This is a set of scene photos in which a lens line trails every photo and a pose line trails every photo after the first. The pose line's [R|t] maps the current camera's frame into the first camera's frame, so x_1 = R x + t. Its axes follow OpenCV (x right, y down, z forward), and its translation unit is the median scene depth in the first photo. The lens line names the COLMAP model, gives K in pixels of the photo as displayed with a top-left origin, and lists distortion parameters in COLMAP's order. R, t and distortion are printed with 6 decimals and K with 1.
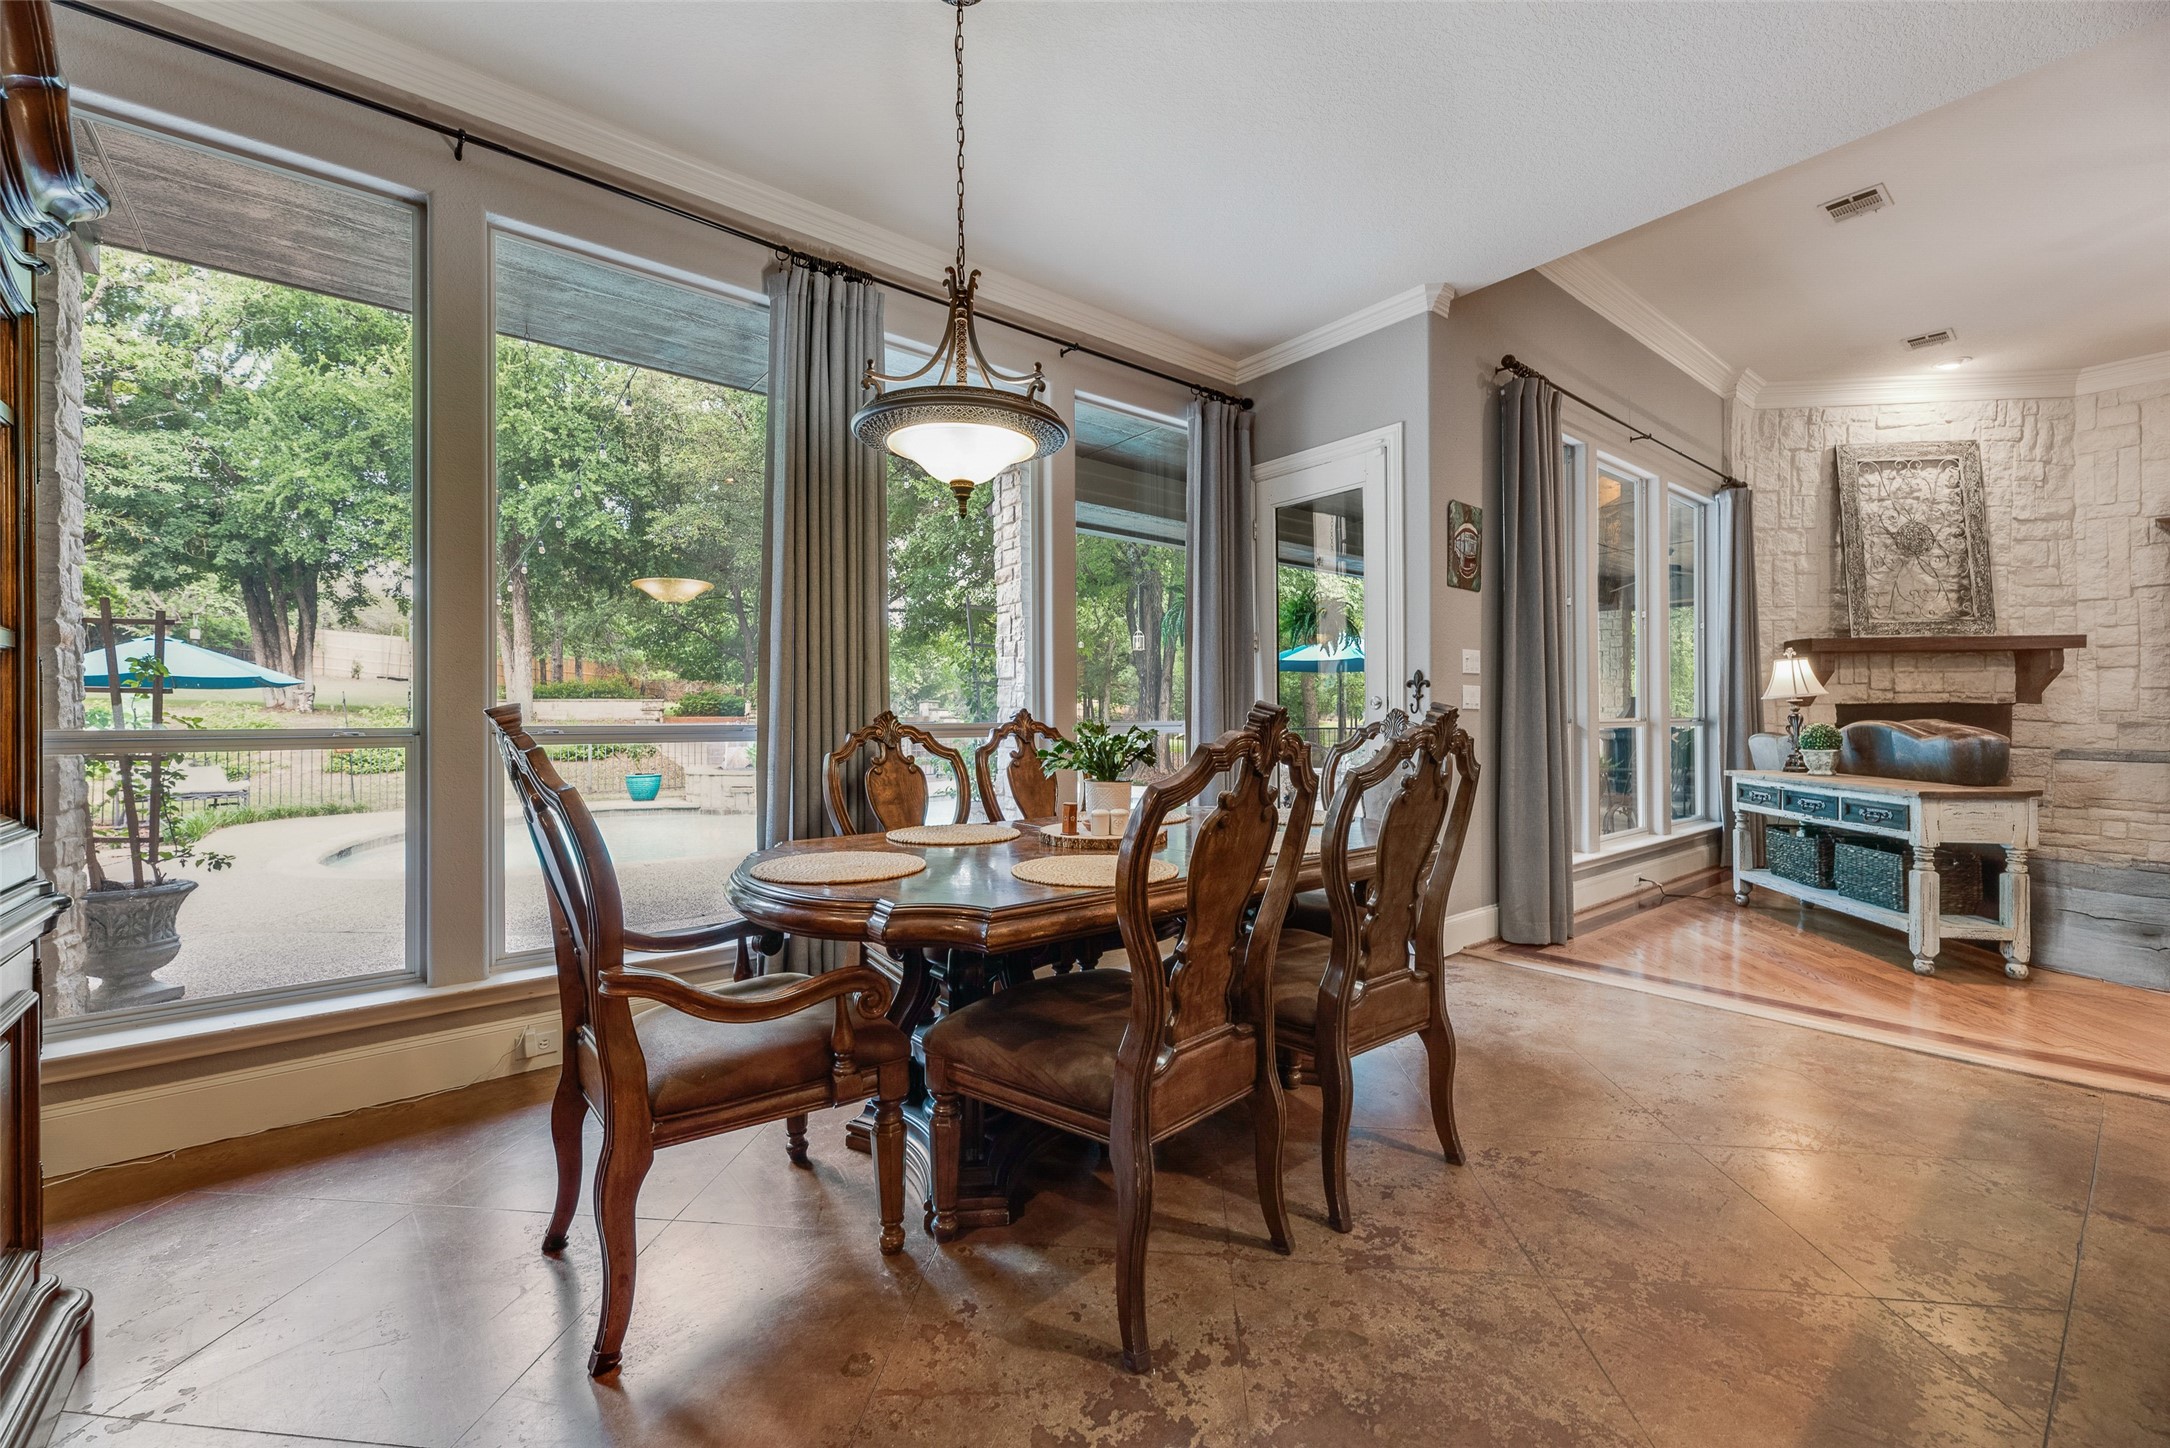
lens RADIAL K [[874.3, 0, 1093.0], [0, 874.3, 718.9], [0, 0, 1]] dist [0.003196, 0.000351]
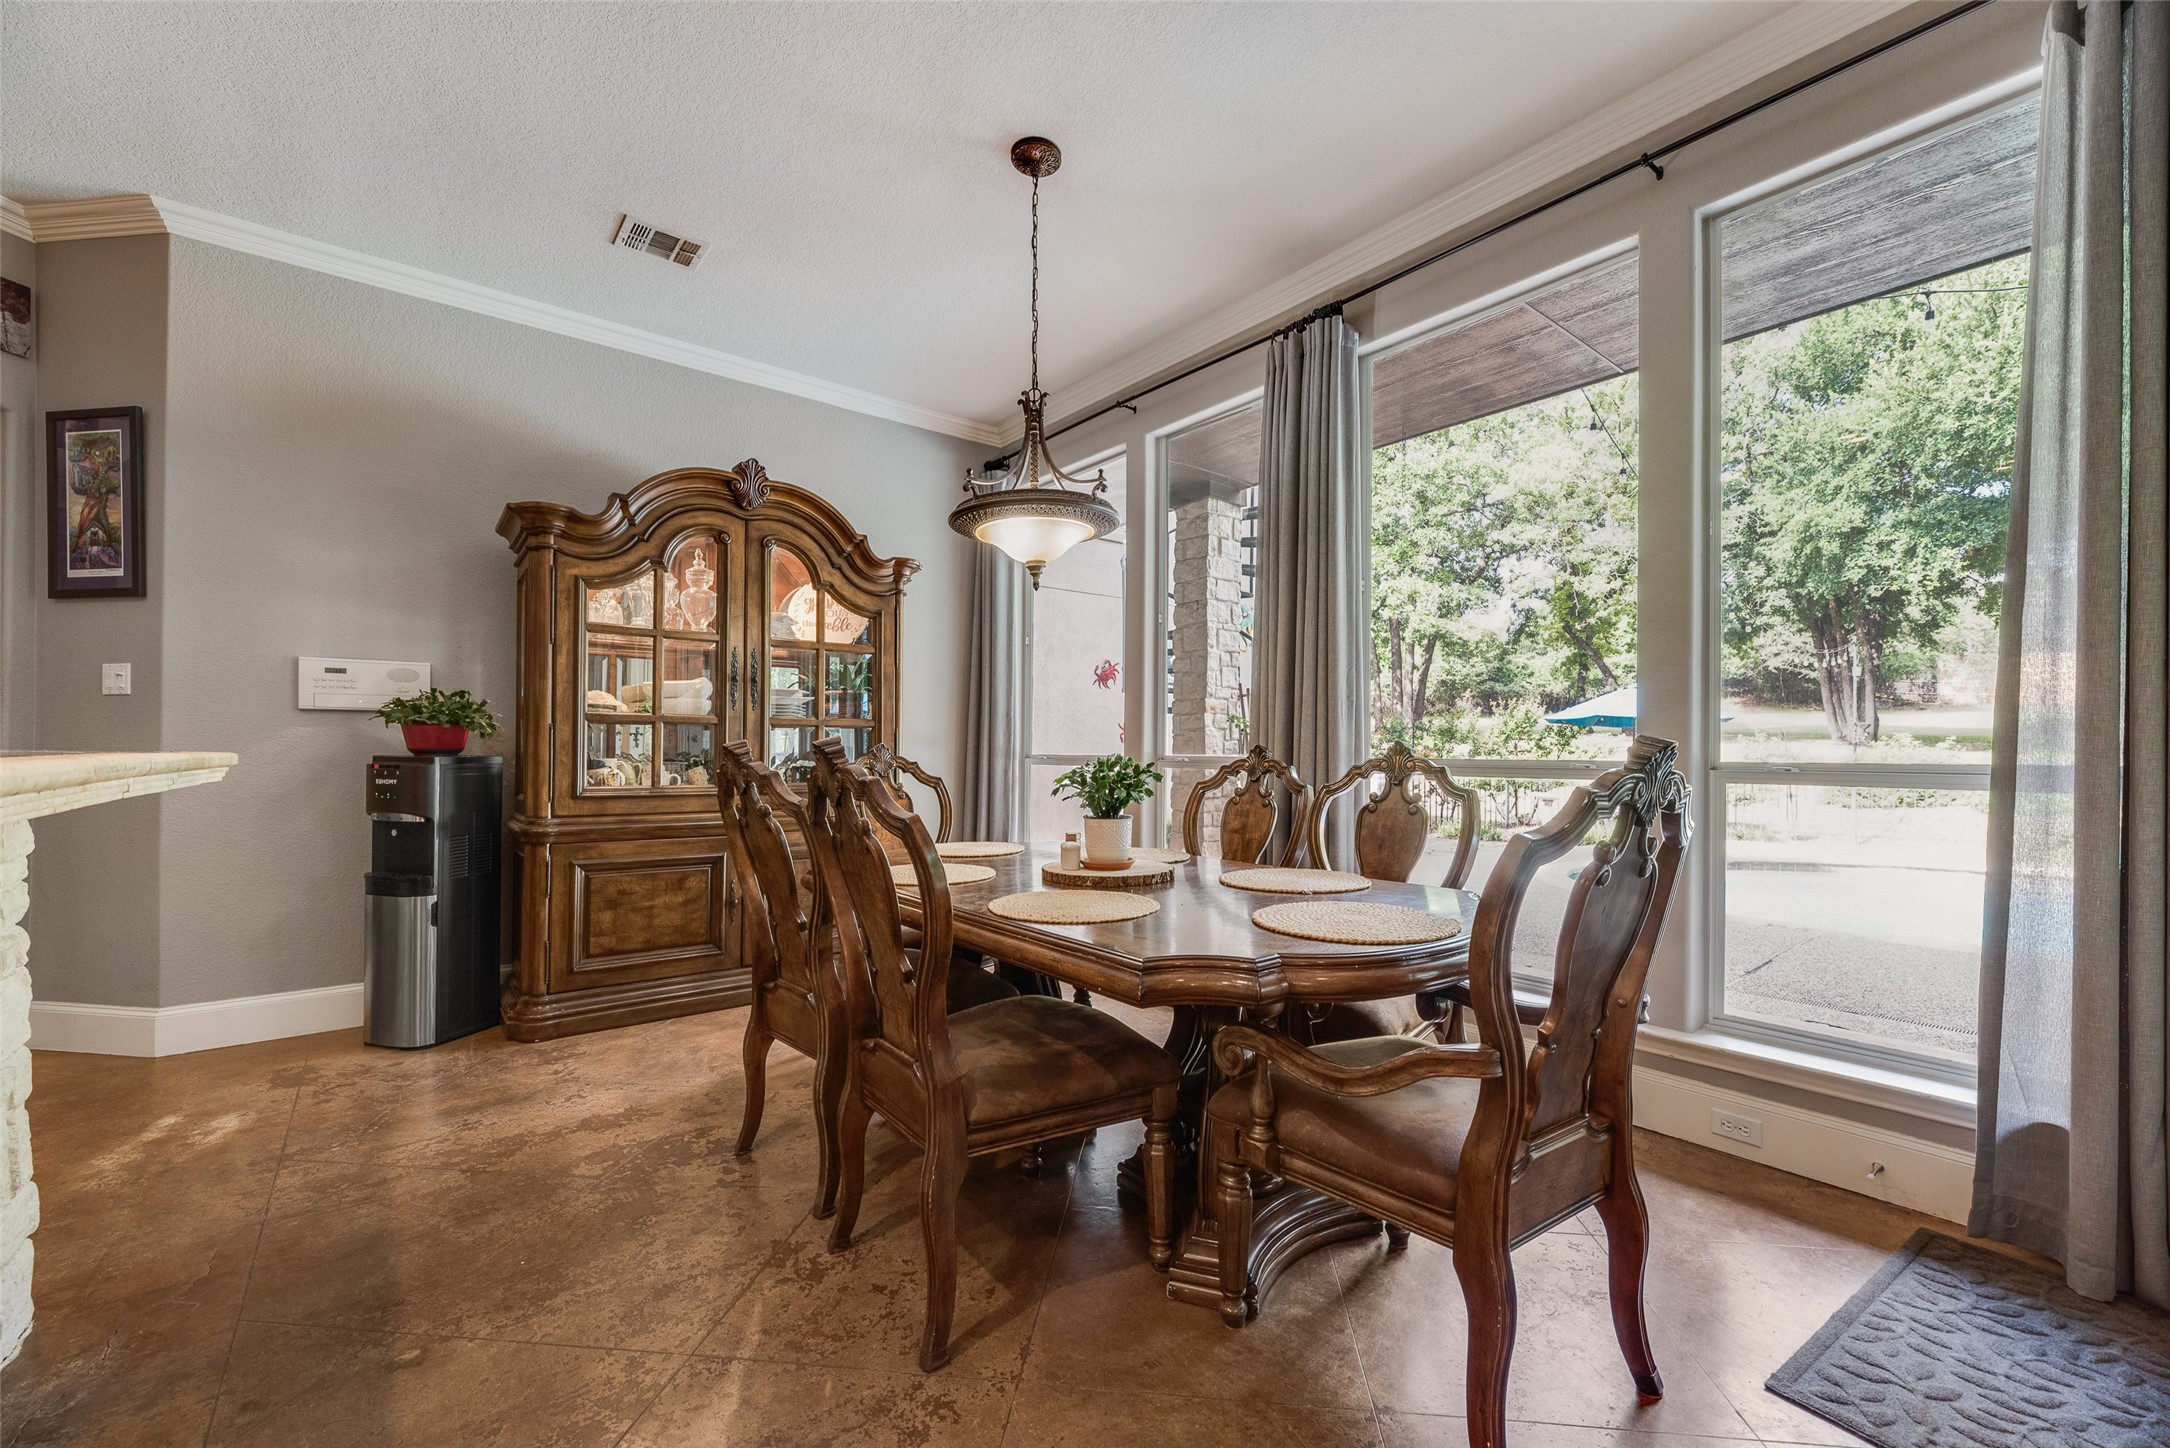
lens RADIAL K [[896.1, 0, 1112.1], [0, 896.1, 749.9], [0, 0, 1]] dist [-0.016607, -0.000154]
pose [[0.003618, 0.005662, -0.999977, 0.379988], [-0.002891, 0.999980, 0.005652, -0.003669], [0.999989, 0.002871, 0.003634, 0.377451]]
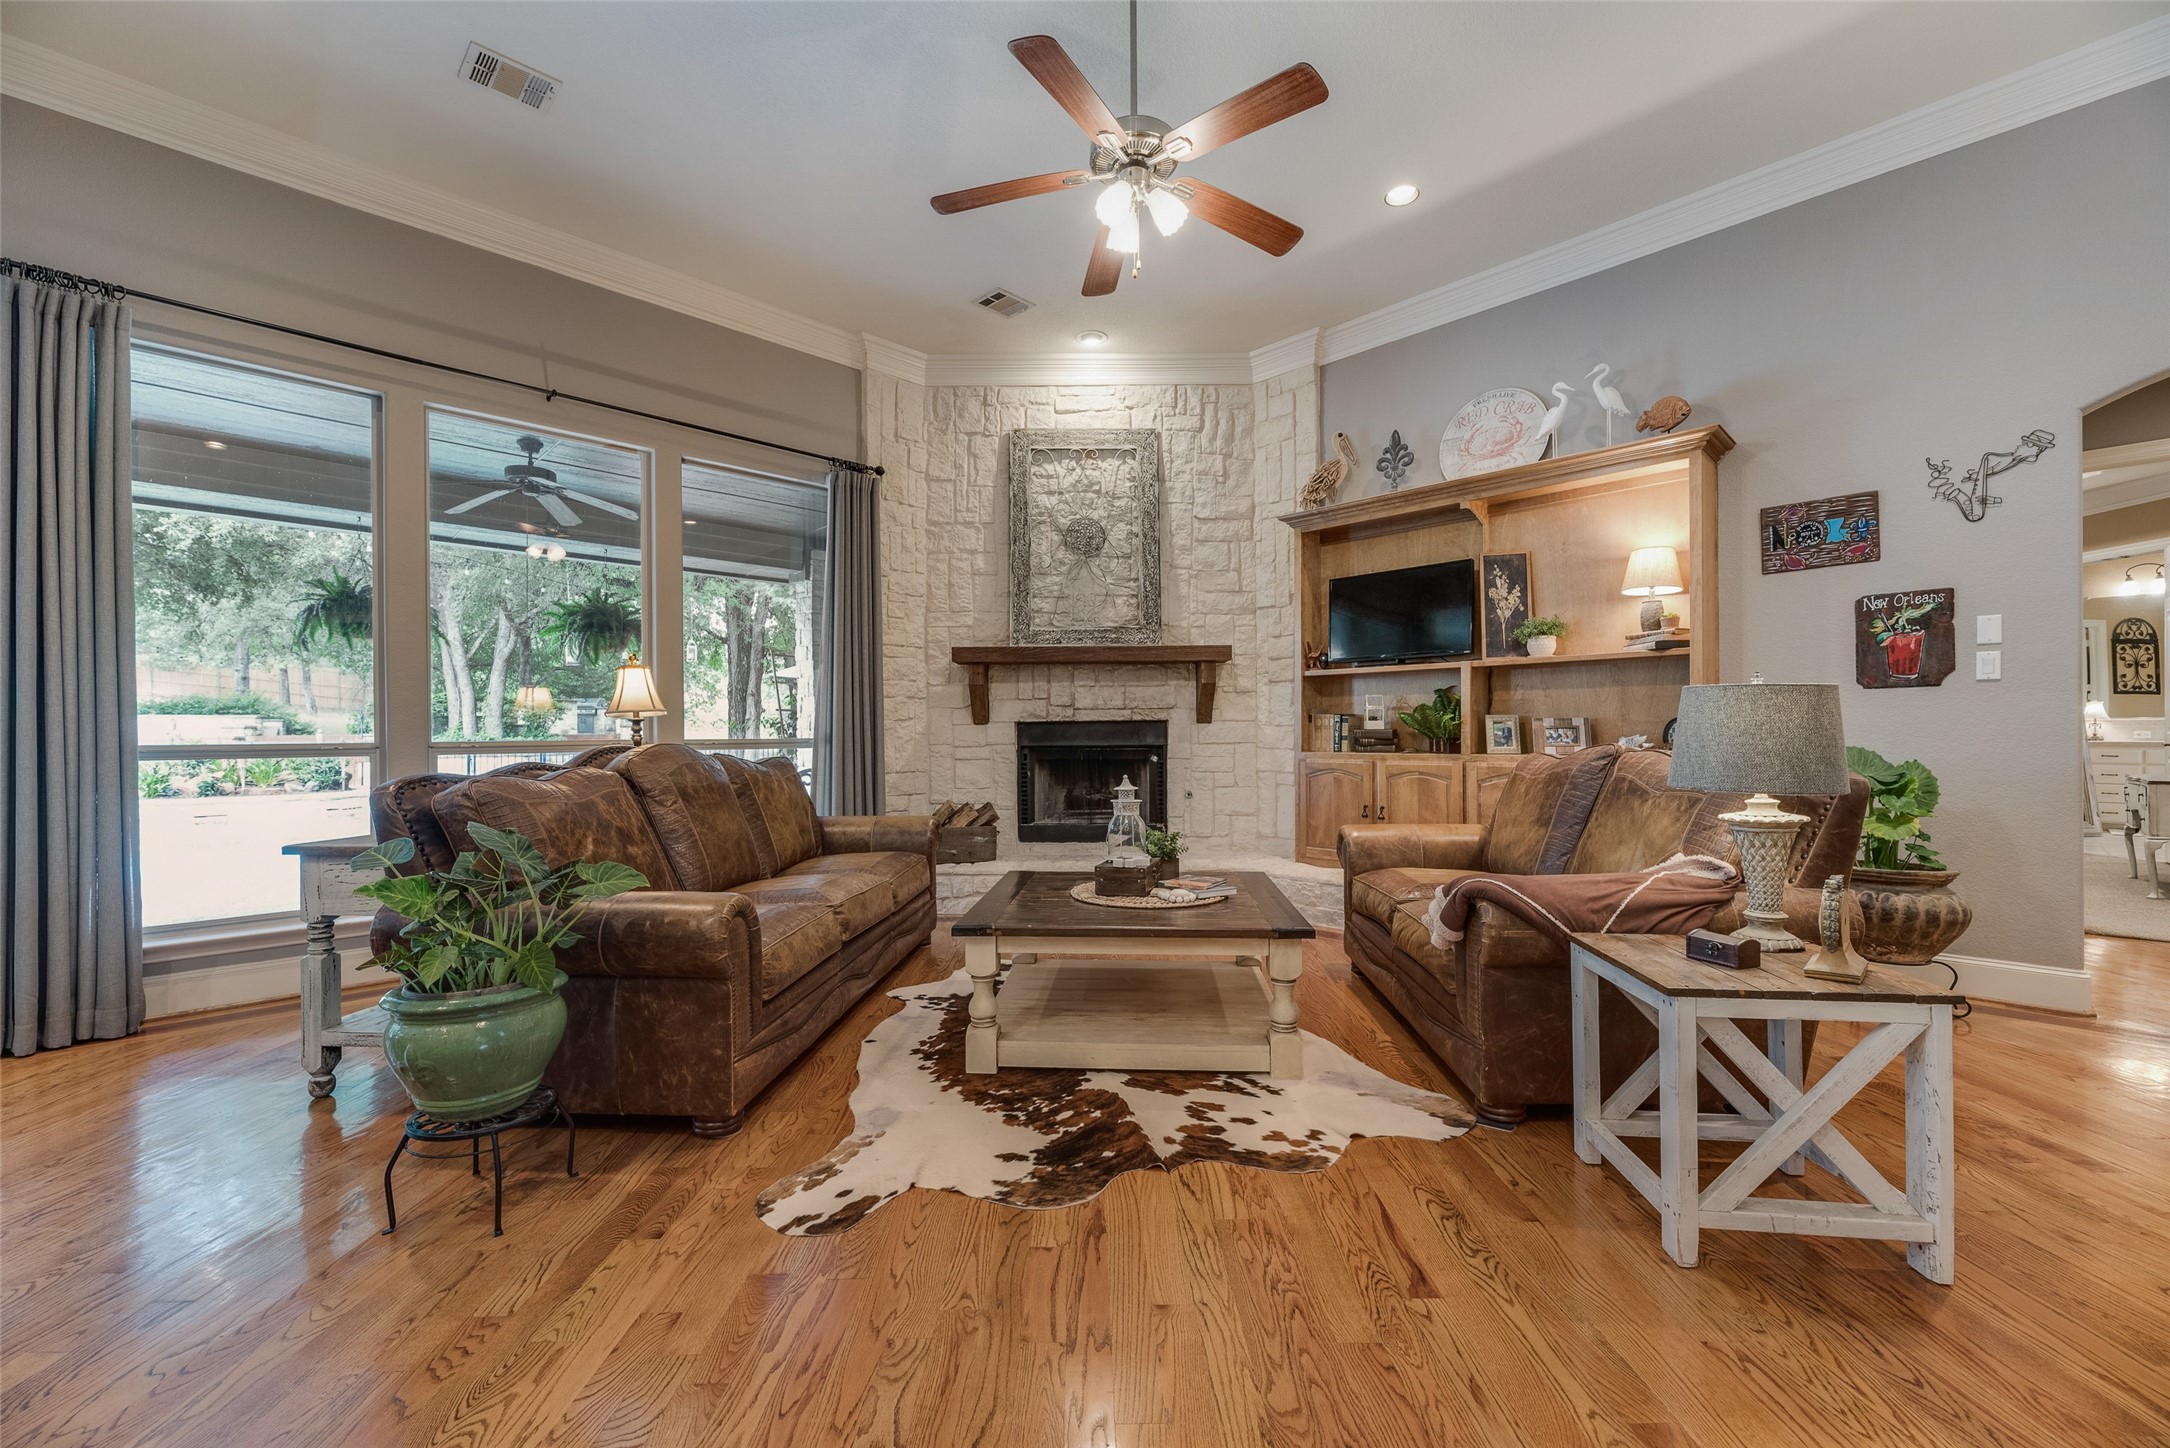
lens RADIAL K [[872.6, 0, 1079.0], [0, 872.6, 734.8], [0, 0, 1]] dist [0.002314, -0.000329]
pose [[0.995023, -0.001928, 0.099626, 0.839795], [0.001795, 0.999997, 0.001420, -0.005154], [-0.099628, -0.001234, 0.995024, 0.116875]]
